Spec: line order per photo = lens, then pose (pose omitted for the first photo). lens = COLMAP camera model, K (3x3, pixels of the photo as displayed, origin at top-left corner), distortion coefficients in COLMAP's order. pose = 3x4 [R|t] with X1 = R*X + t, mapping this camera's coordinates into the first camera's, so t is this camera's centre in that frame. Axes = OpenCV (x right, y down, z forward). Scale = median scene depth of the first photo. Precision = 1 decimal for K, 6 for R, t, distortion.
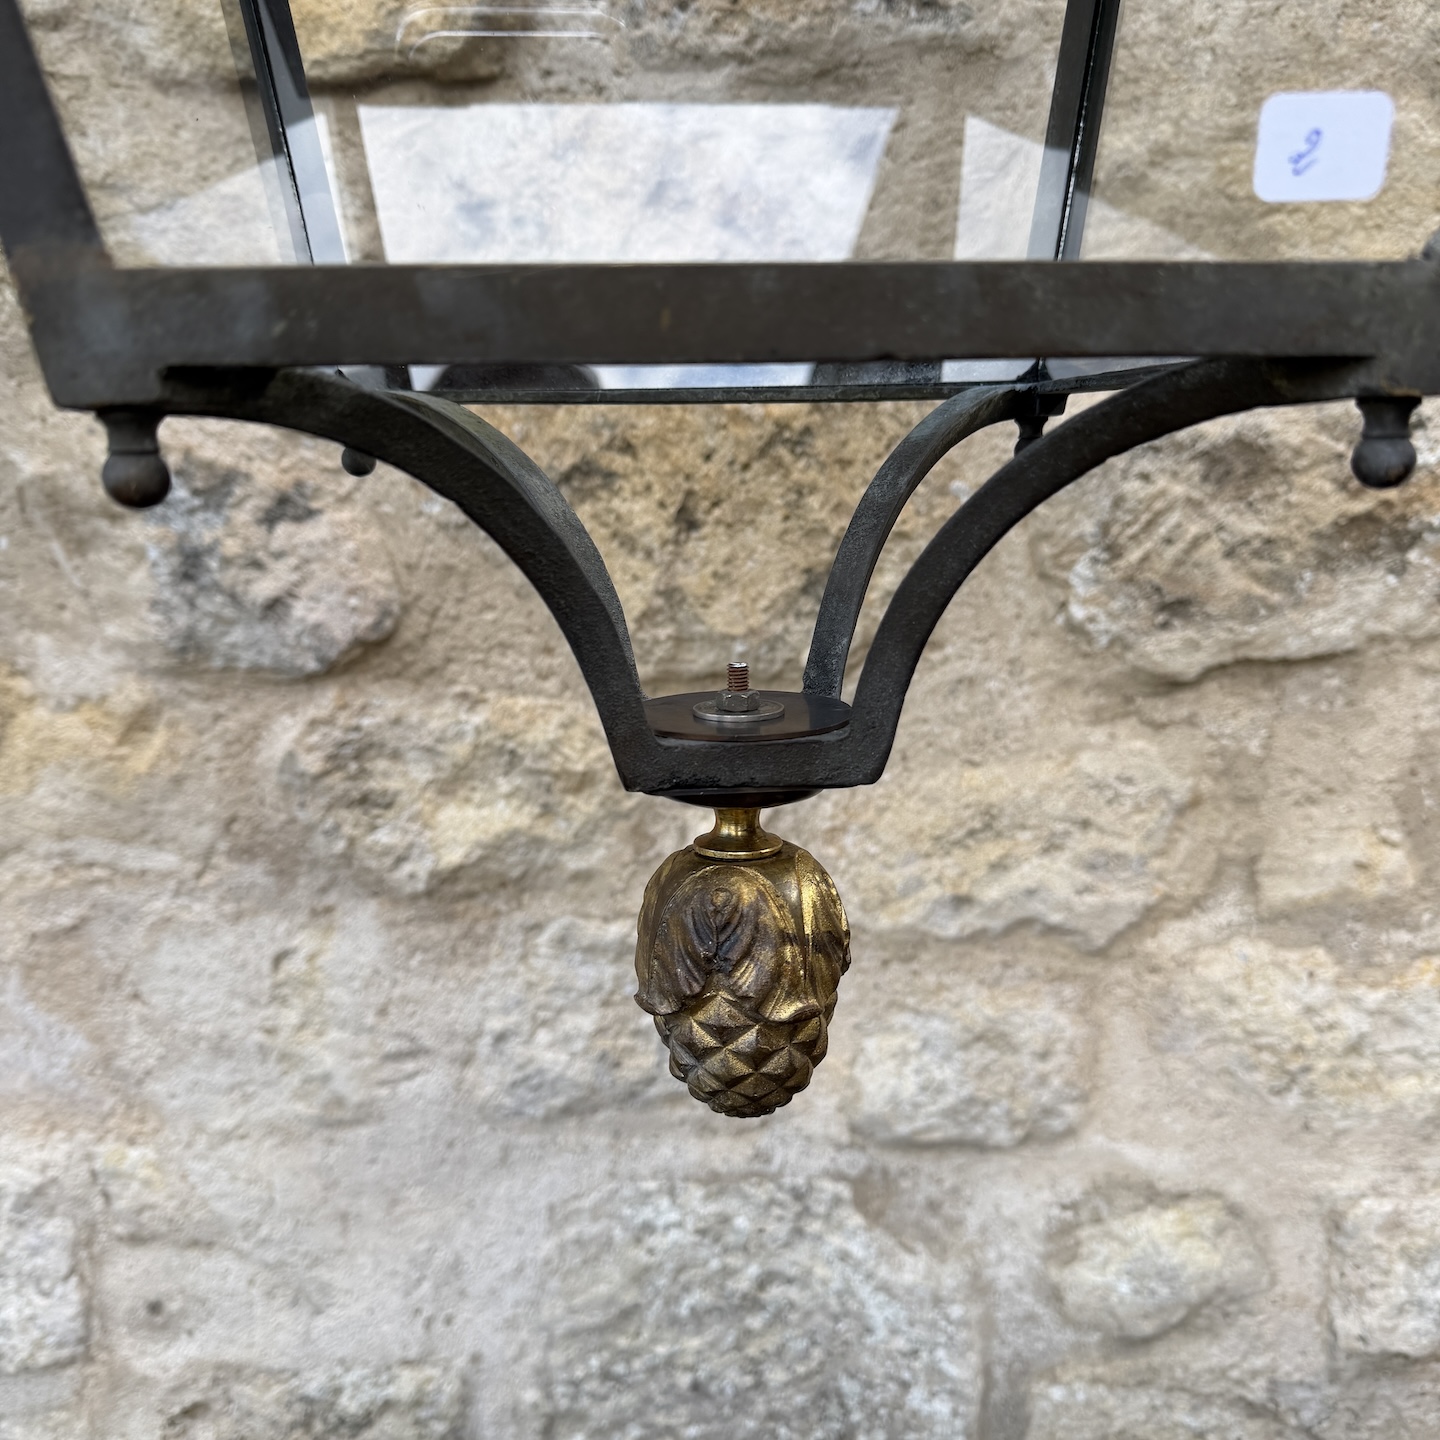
lens RADIAL K [[1354.6, 0, 716.0], [0, 1354.6, 723.6], [0, 0, 1]] dist [0.160962, -0.389976]
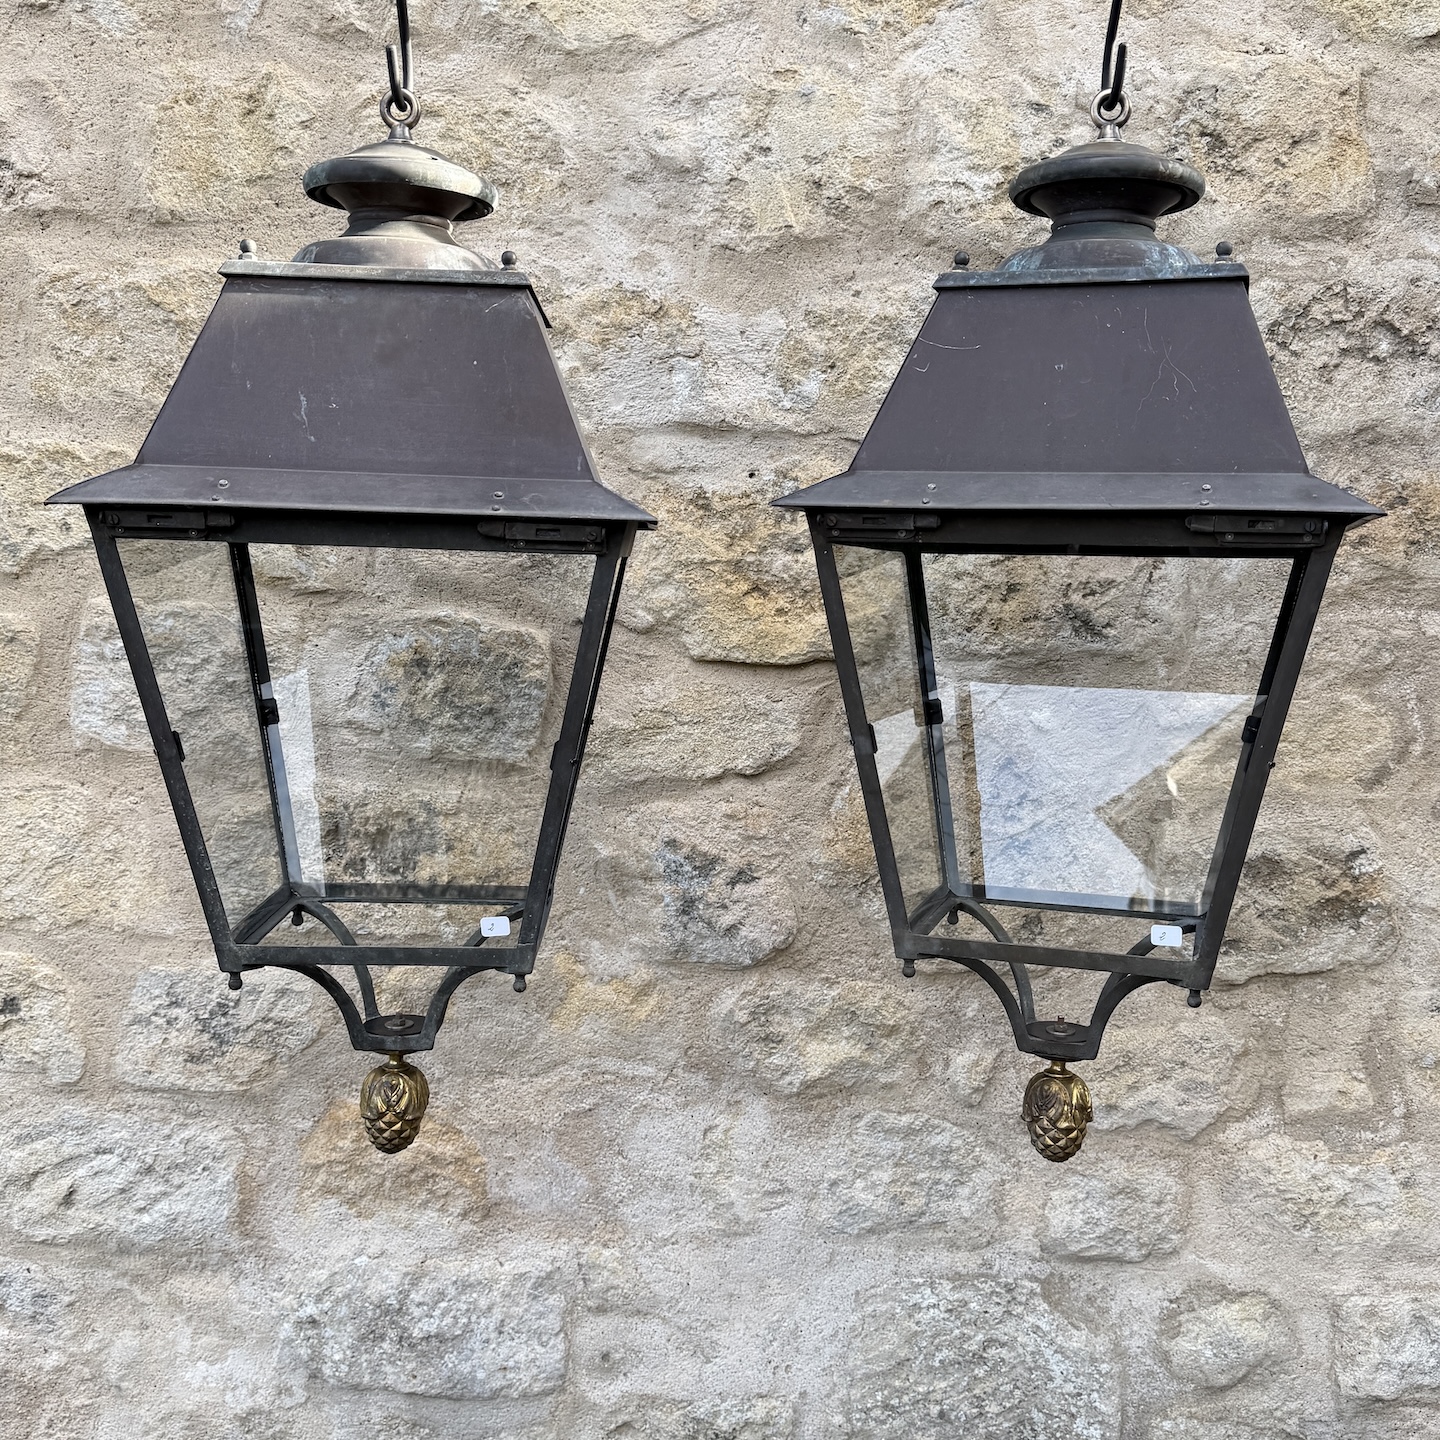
lens RADIAL K [[1620.8, 0, 730.5], [0, 1620.8, 756.2], [0, 0, 1]] dist [0.203916, -0.496396]
pose [[0.999742, 0.022319, 0.004172, -0.313108], [-0.021793, 0.994794, -0.099545, -0.092055], [-0.006372, 0.099428, 0.995024, -1.085762]]
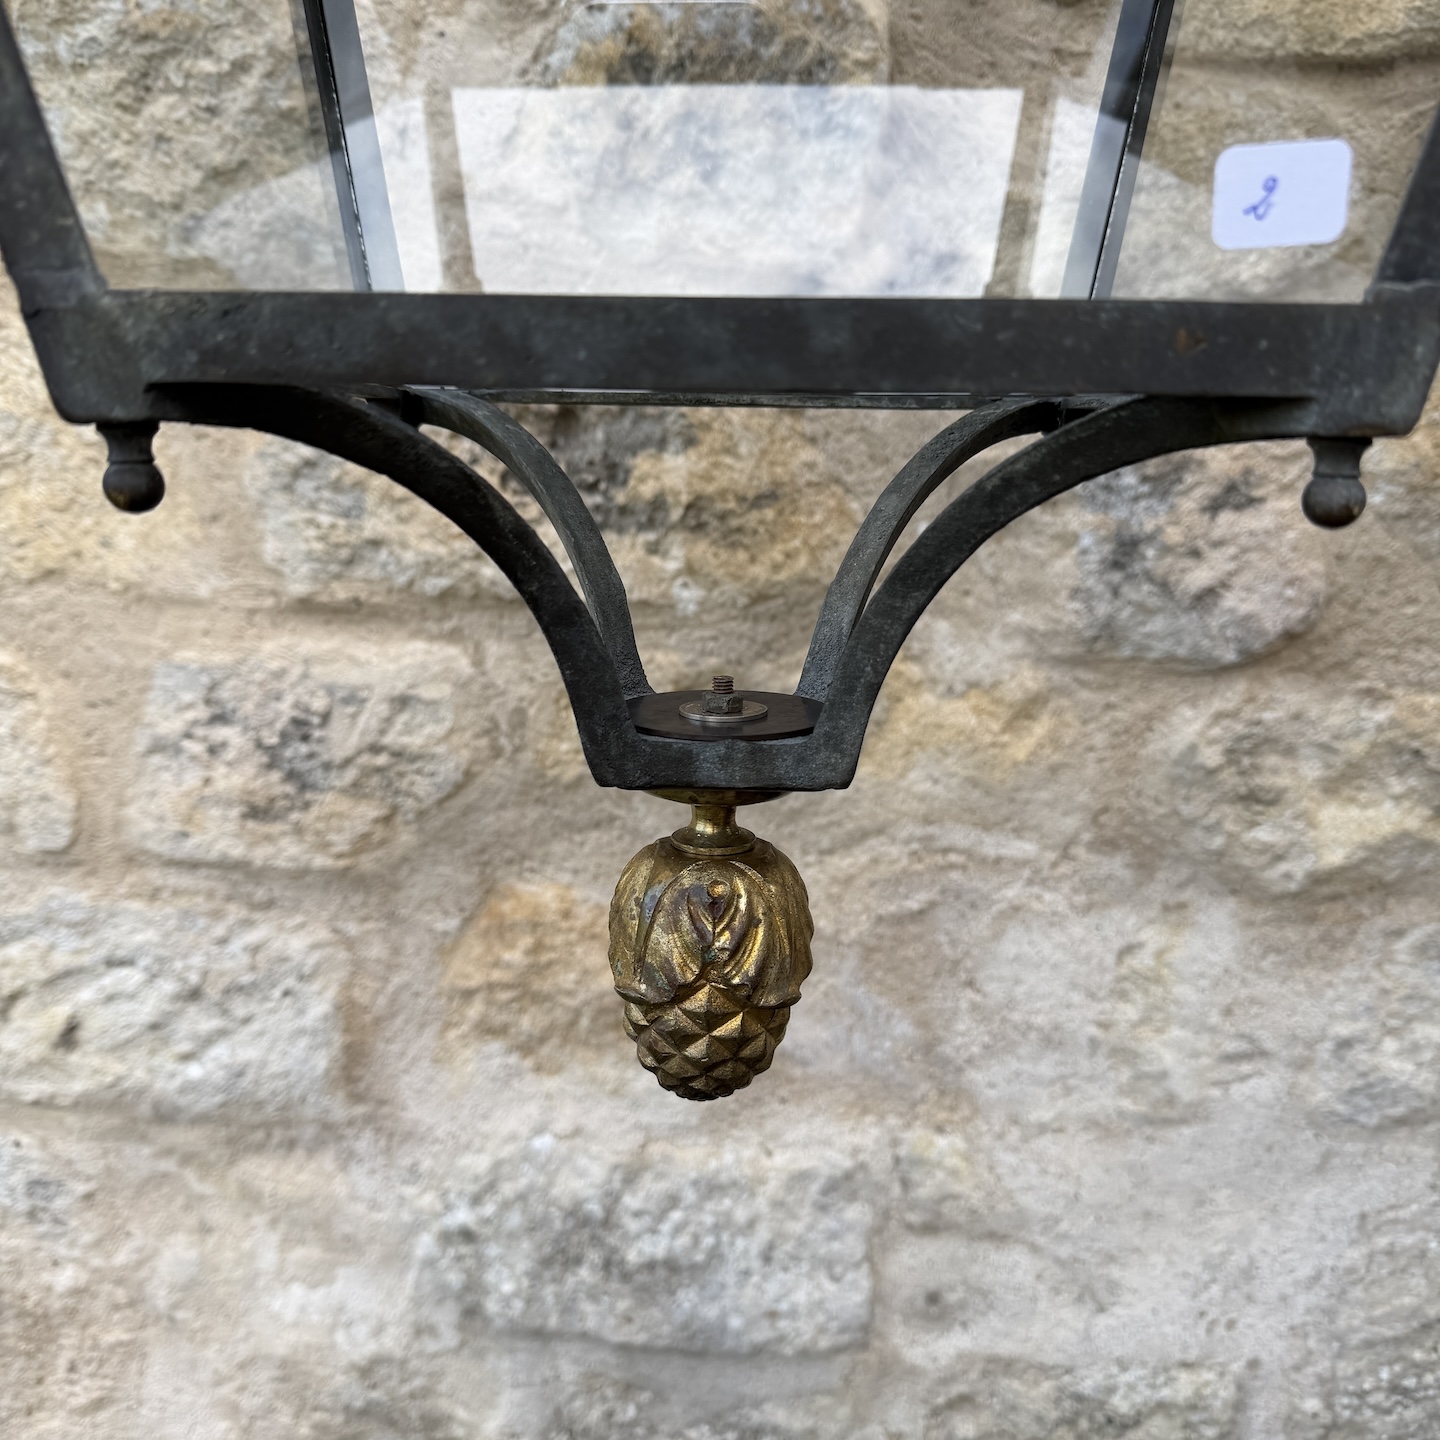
lens RADIAL K [[1354.6, 0, 716.0], [0, 1354.6, 723.6], [0, 0, 1]] dist [0.160962, -0.389976]
pose [[0.997587, 0.029327, -0.062932, -0.563527], [-0.028992, 0.999560, 0.006239, 0.009007], [0.063087, -0.004399, 0.997998, -0.002780]]
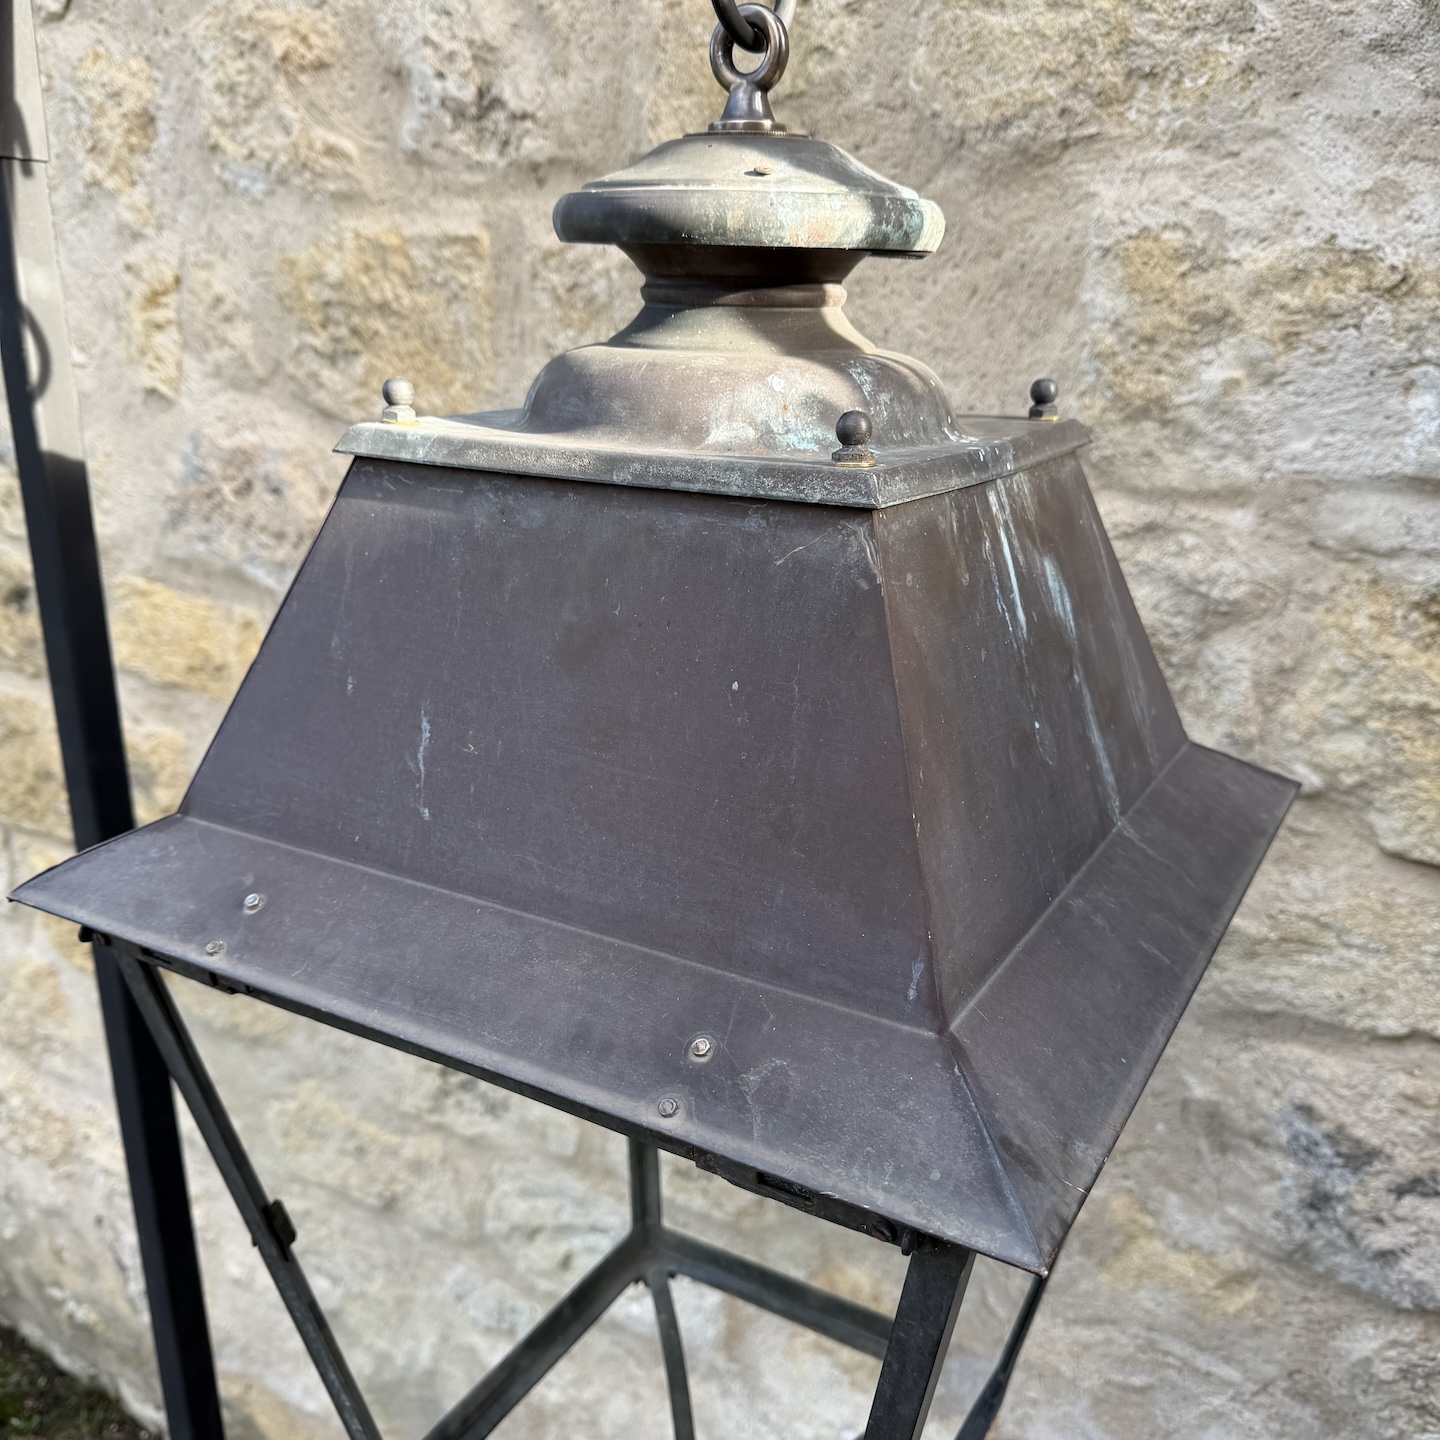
lens RADIAL K [[1398.2, 0, 705.0], [0, 1398.2, 721.2], [0, 0, 1]] dist [-0.015279, 0.003644]
pose [[0.851592, 0.173975, -0.494493, -0.287332], [-0.133001, 0.984161, 0.117206, -0.552488], [0.507052, -0.034043, 0.861243, -0.277311]]
